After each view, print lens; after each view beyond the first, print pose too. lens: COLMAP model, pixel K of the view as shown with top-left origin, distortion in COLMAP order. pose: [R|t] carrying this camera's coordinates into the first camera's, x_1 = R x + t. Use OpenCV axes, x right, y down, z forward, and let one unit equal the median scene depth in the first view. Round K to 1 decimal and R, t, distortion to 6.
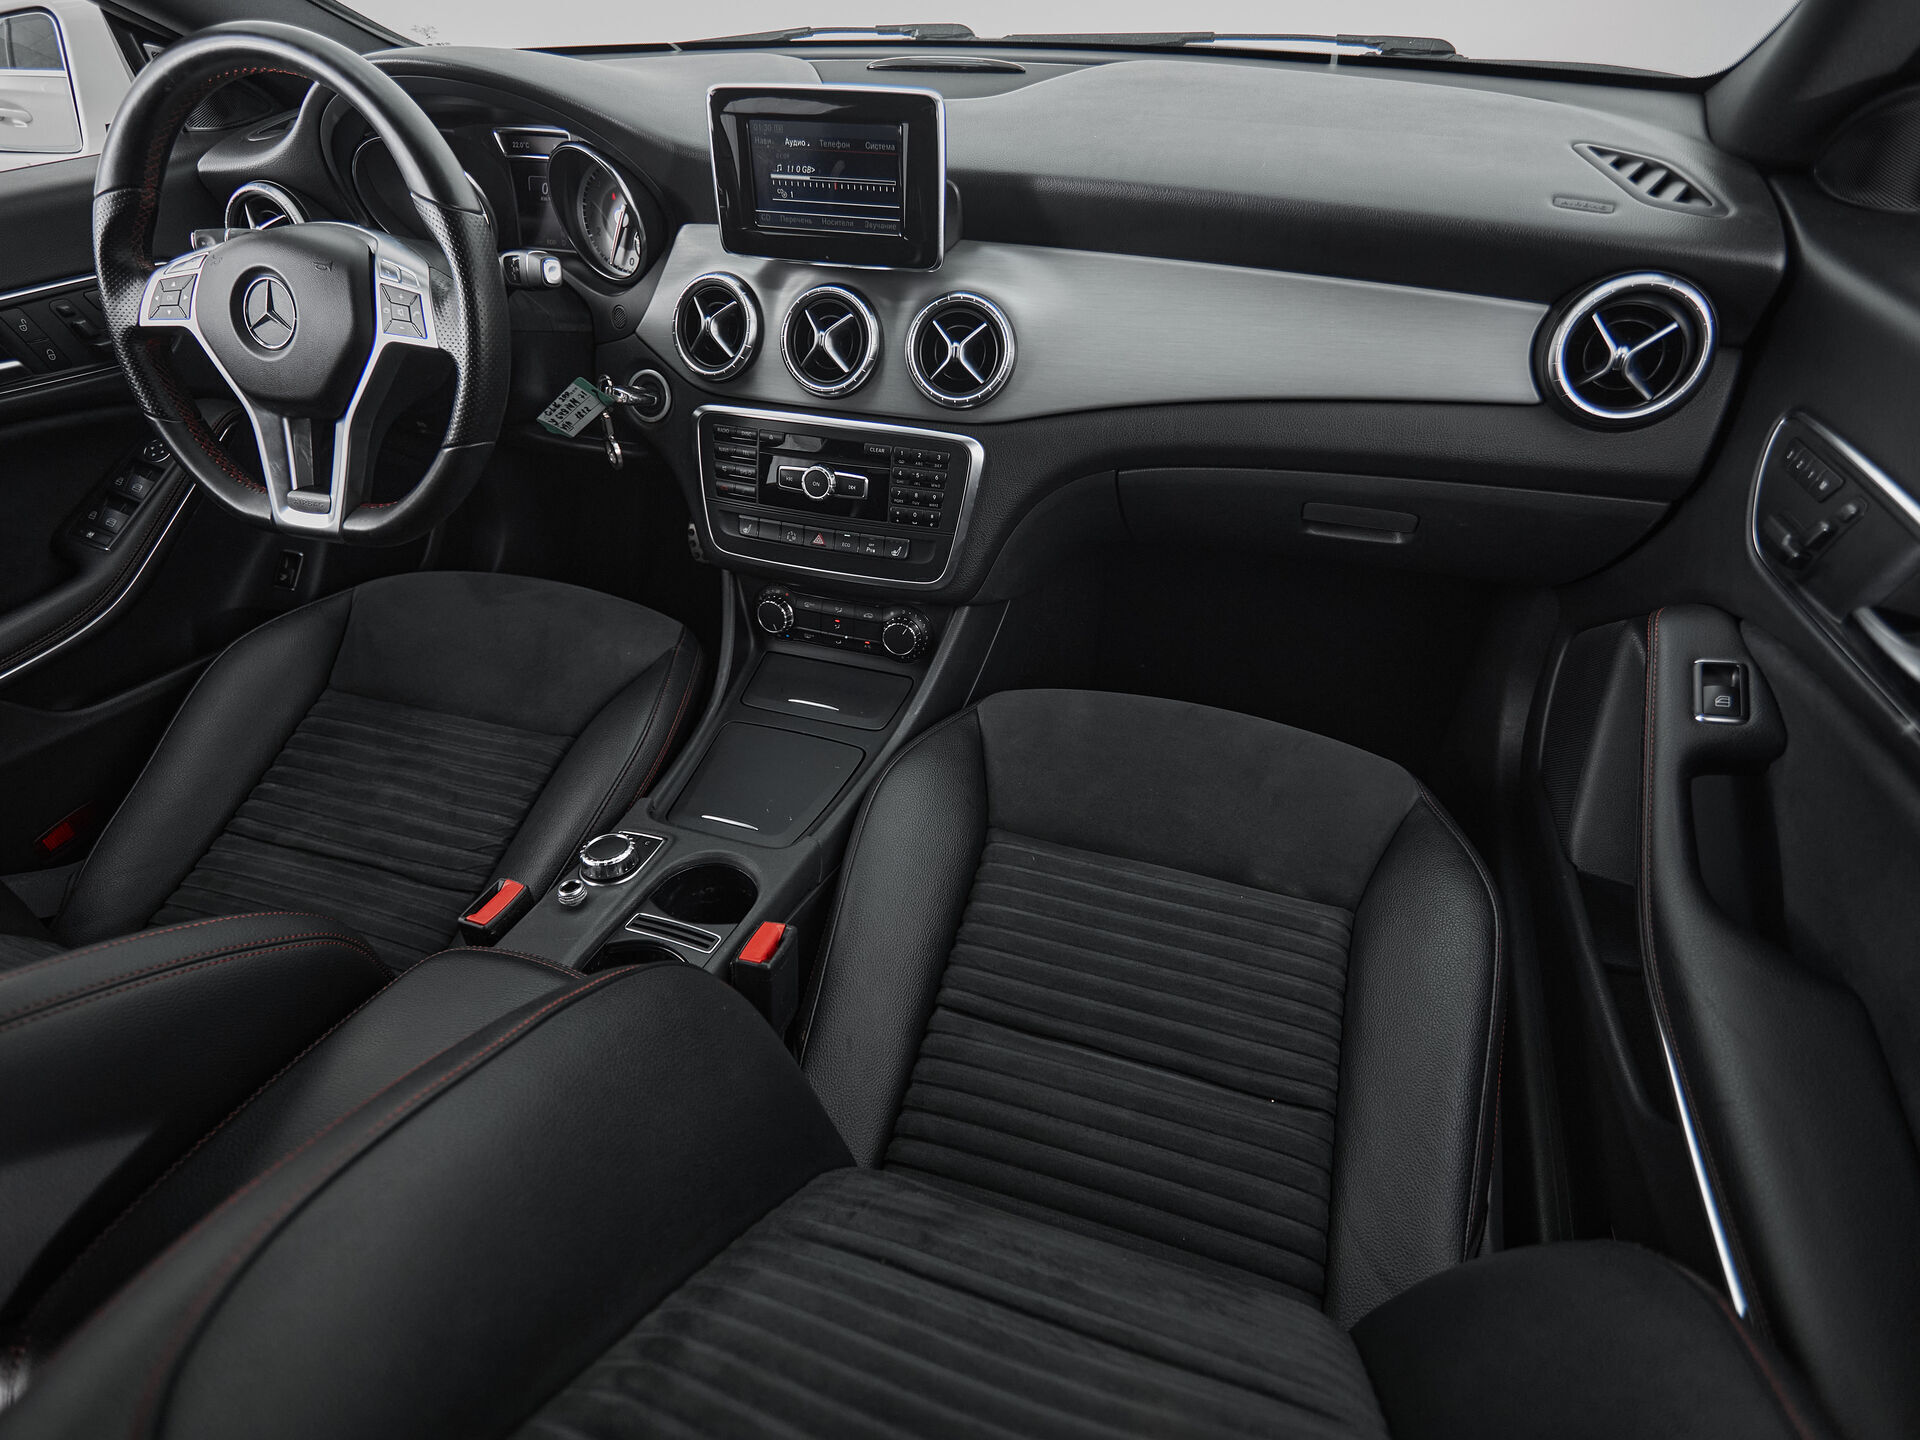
lens RADIAL K [[1037.8, 0, 948.8], [0, 1037.8, 711.4], [0, 0, 1]] dist [-0.003603, -0.001516]
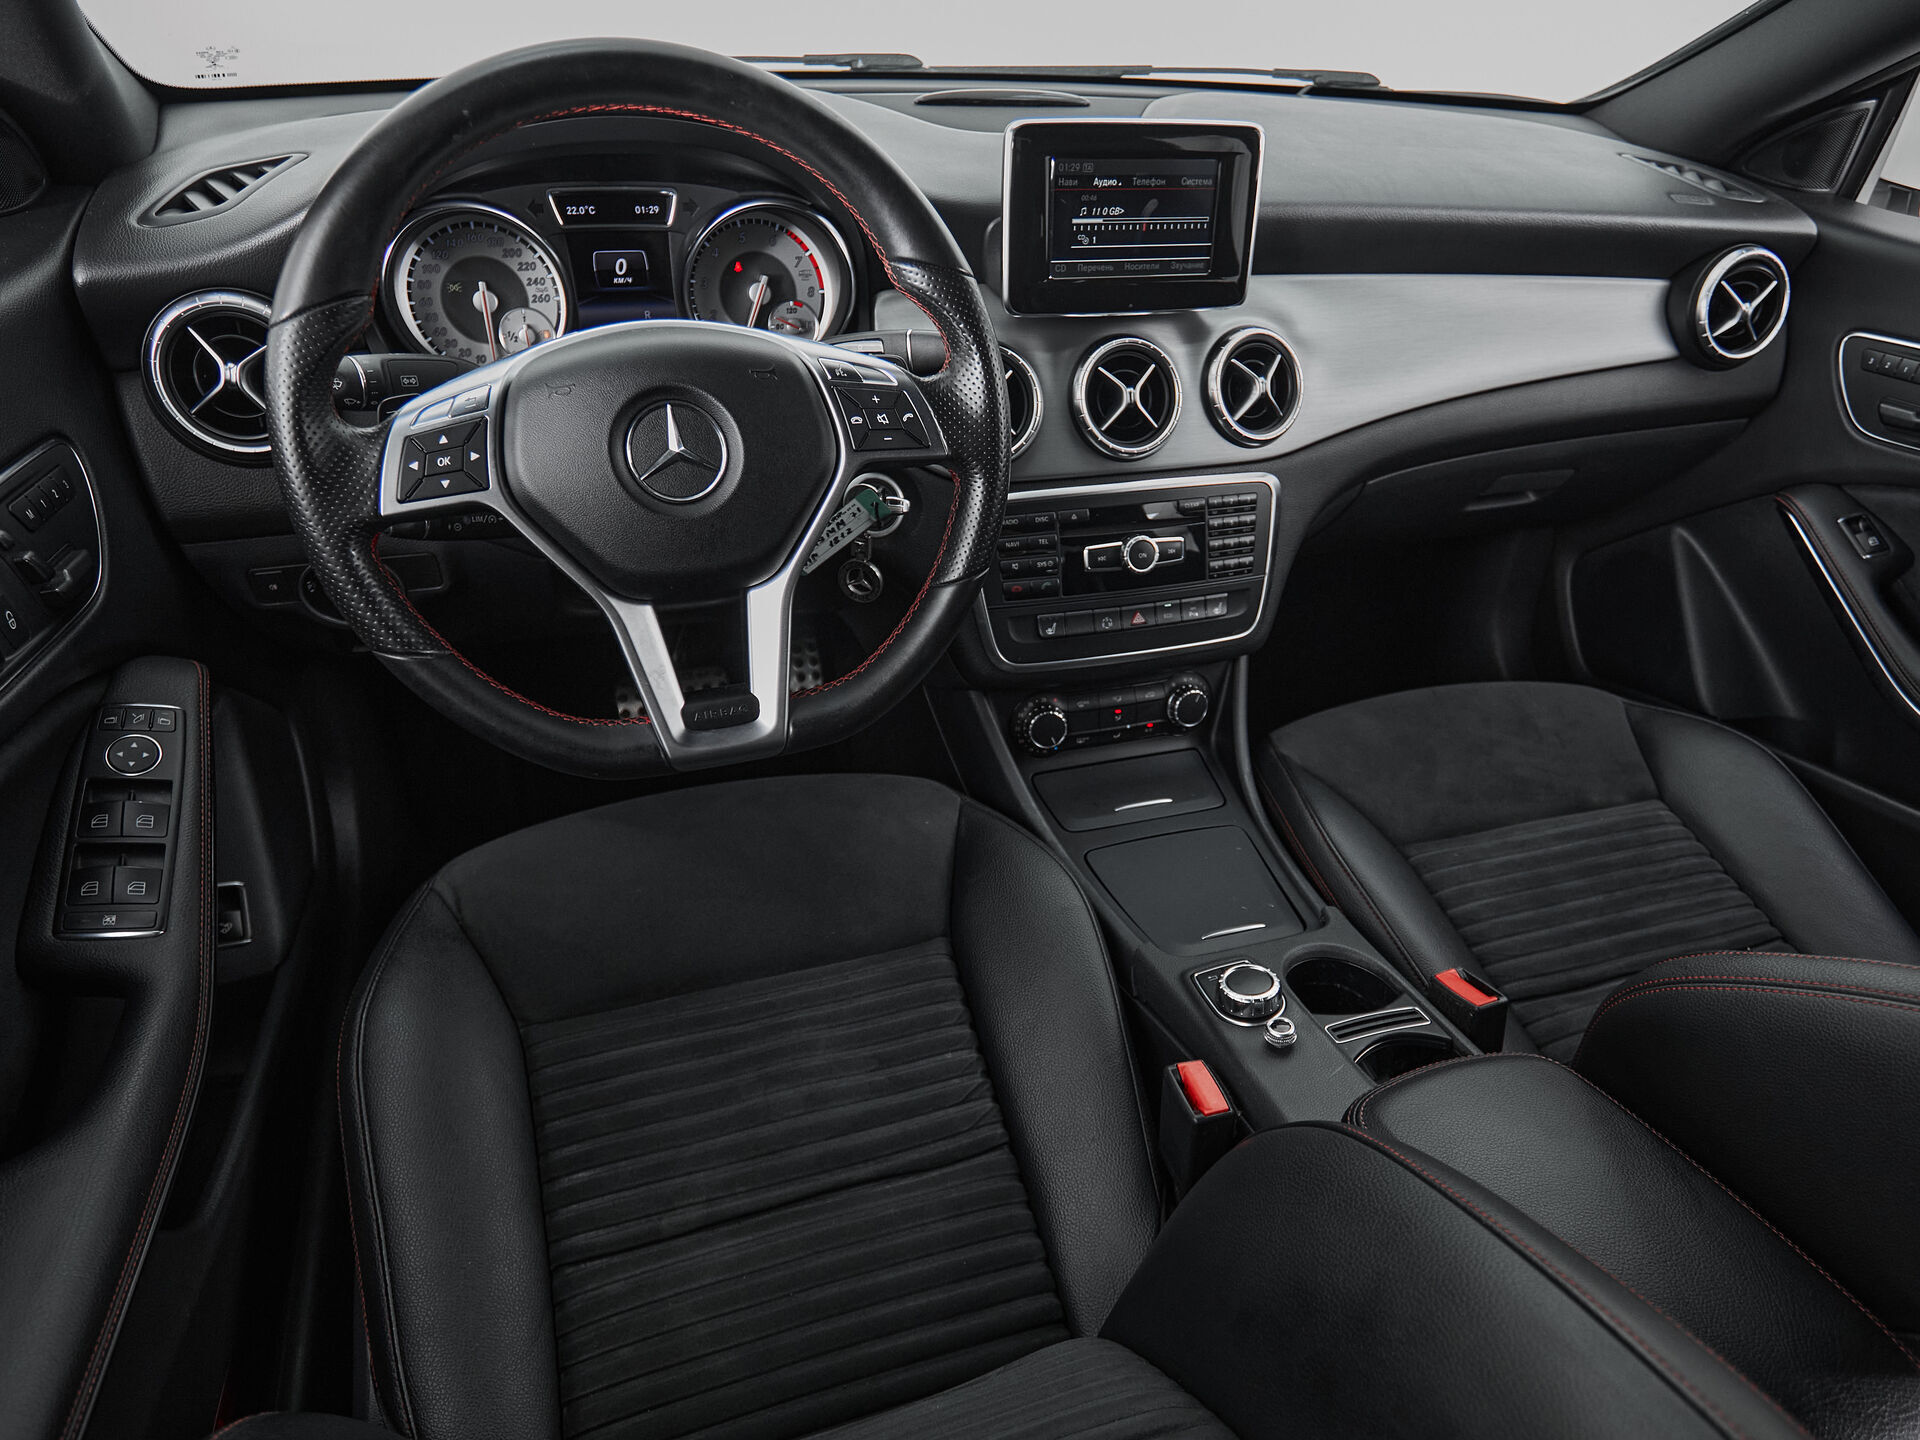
lens RADIAL K [[1220.6, 0, 1014.6], [0, 1220.6, 815.4], [0, 0, 1]] dist [-0.005246, -0.000935]
pose [[0.790003, -0.316201, 0.525273, -0.913732], [0.331195, 0.941080, 0.068394, -0.126017], [-0.515950, 0.119937, 0.848181, 0.202596]]
